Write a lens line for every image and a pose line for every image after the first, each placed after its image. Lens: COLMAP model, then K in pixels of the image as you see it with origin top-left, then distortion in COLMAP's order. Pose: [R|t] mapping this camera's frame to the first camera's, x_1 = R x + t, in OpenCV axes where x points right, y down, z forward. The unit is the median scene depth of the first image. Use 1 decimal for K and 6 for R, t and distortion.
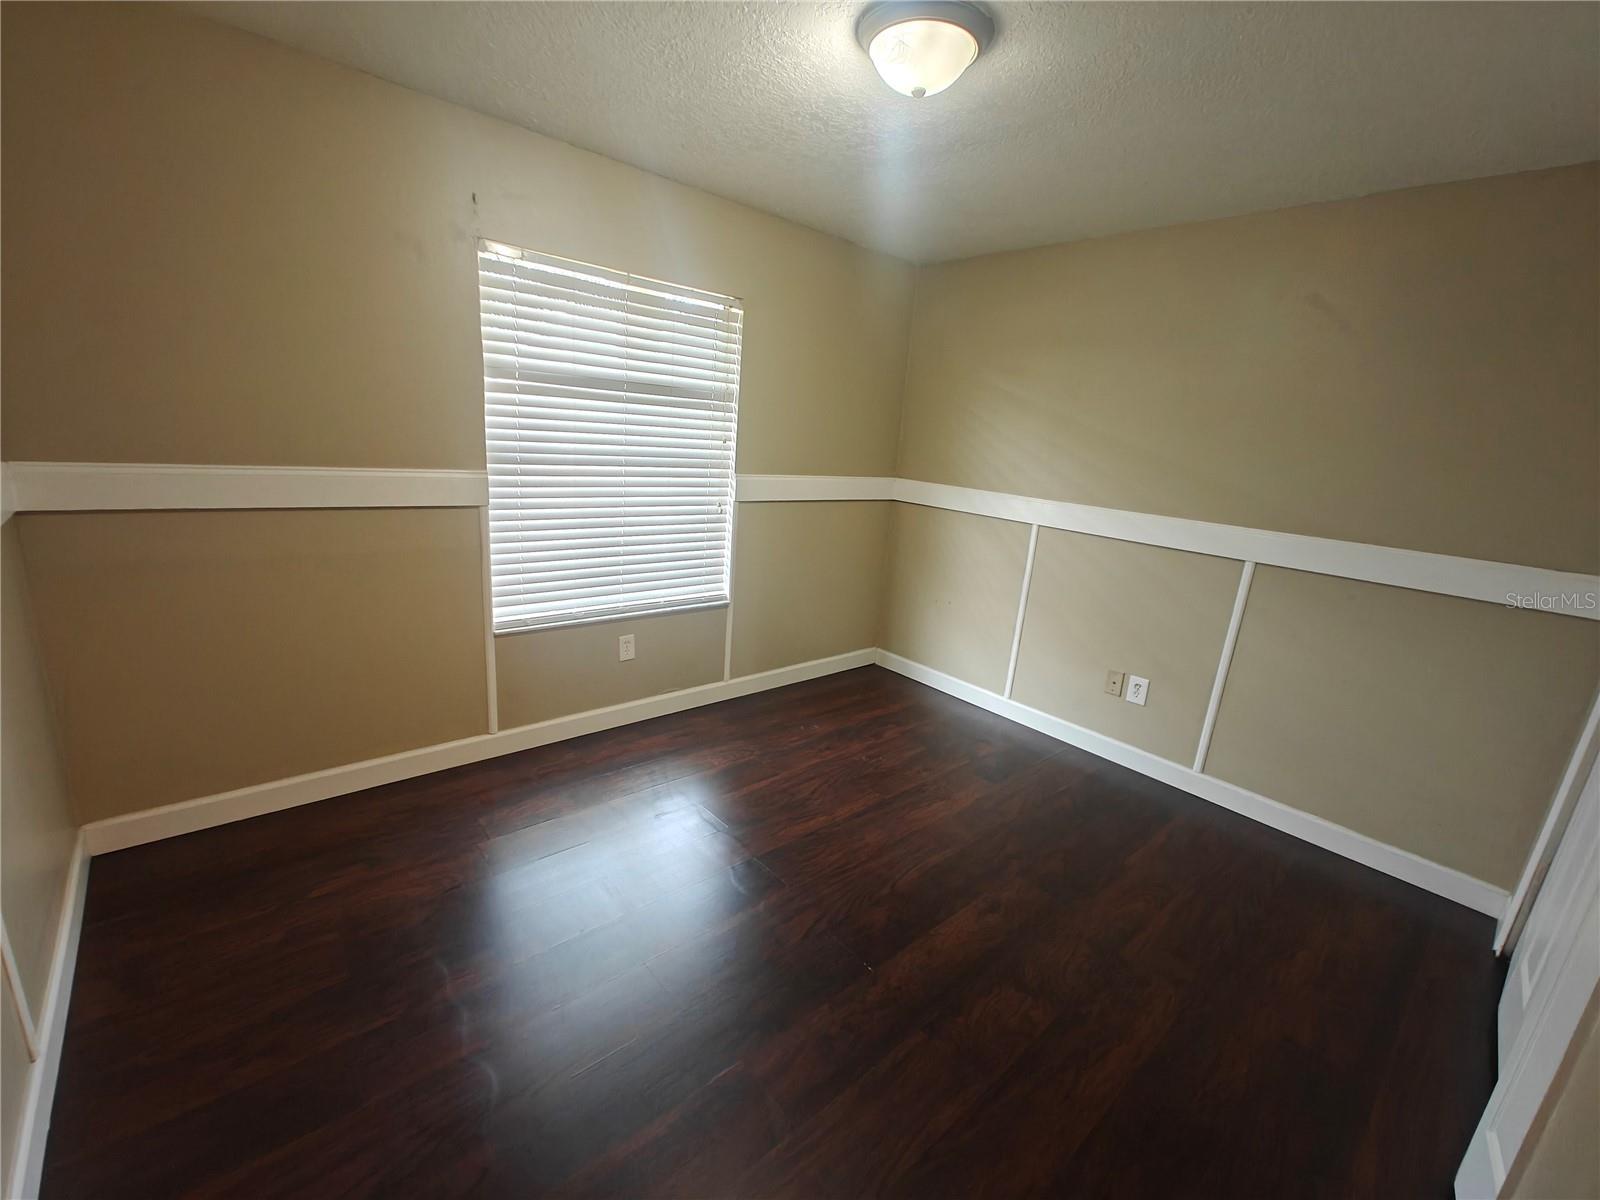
lens RADIAL K [[667.8, 0, 797.9], [0, 667.8, 611.4], [0, 0, 1]] dist [0.008424, -0.002849]
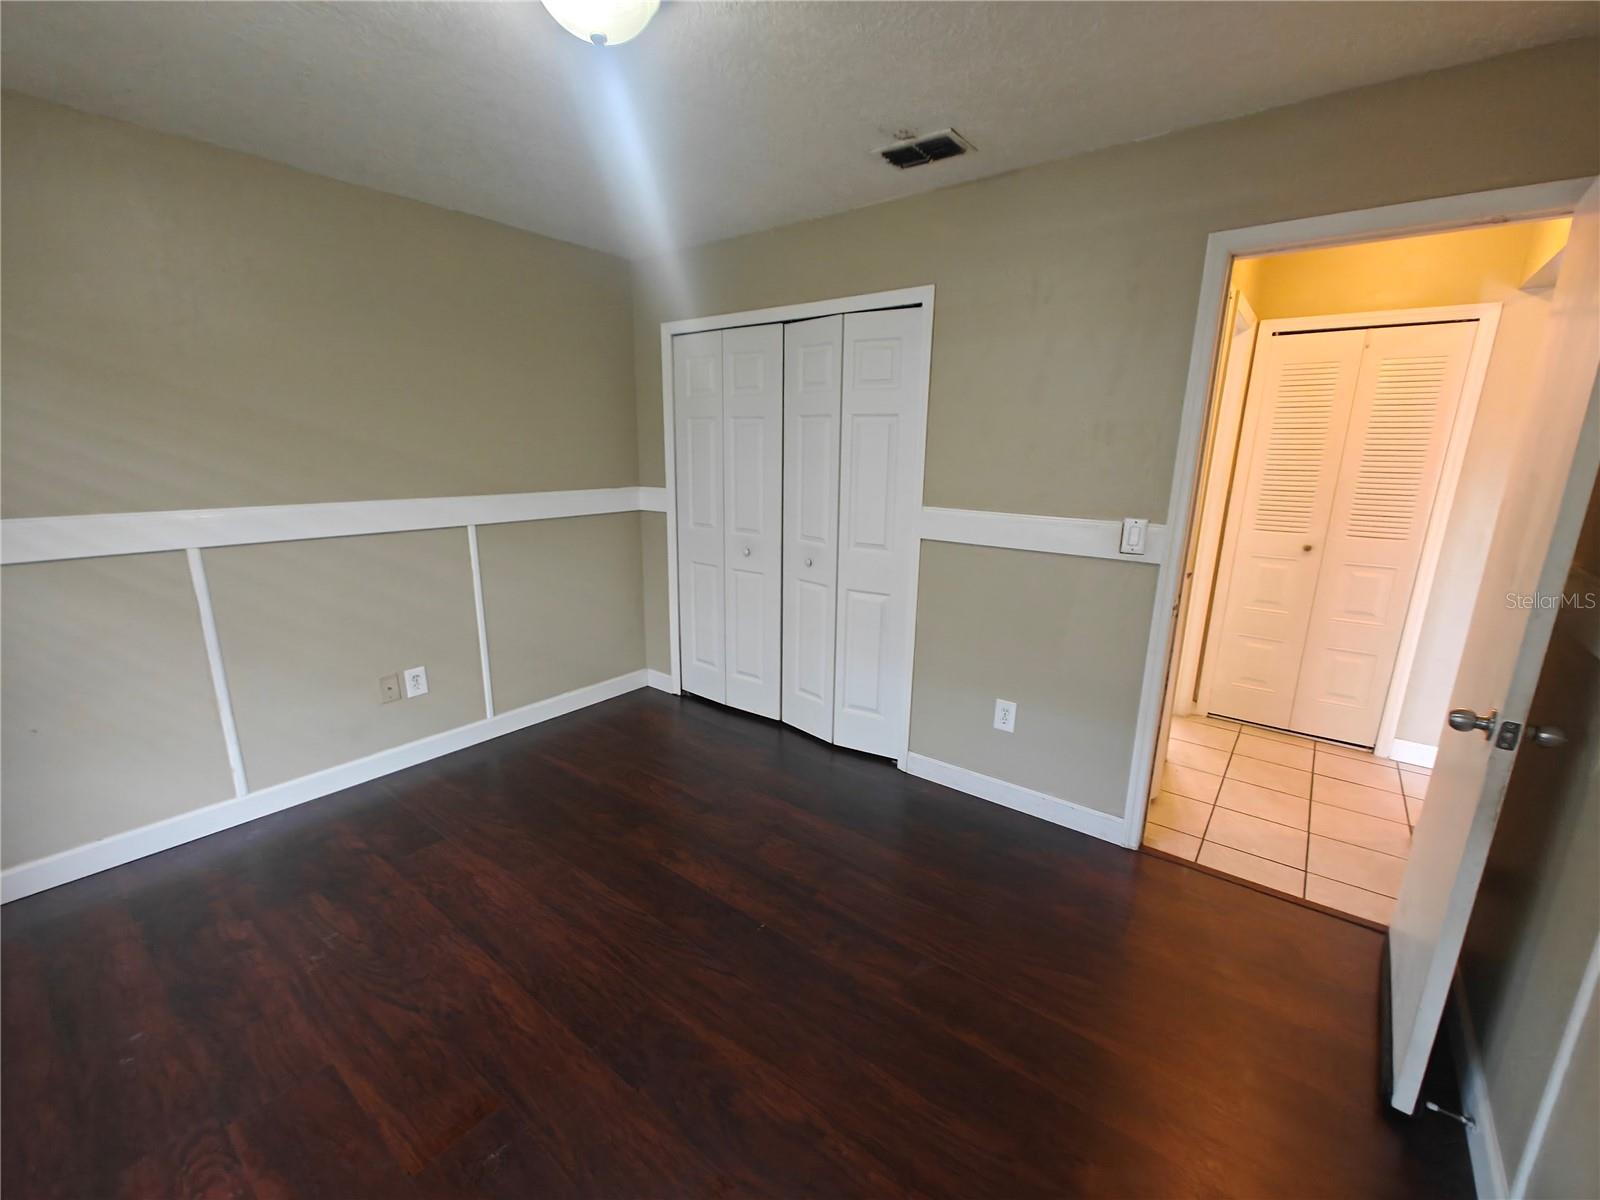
lens RADIAL K [[667.8, 0, 805.2], [0, 667.8, 595.4], [0, 0, 1]] dist [0.008424, -0.002849]
pose [[-0.187560, -0.286401, 0.939572, -0.468642], [0.235251, 0.915610, 0.326059, -0.179914], [-0.953666, 0.282191, -0.104356, 0.543110]]
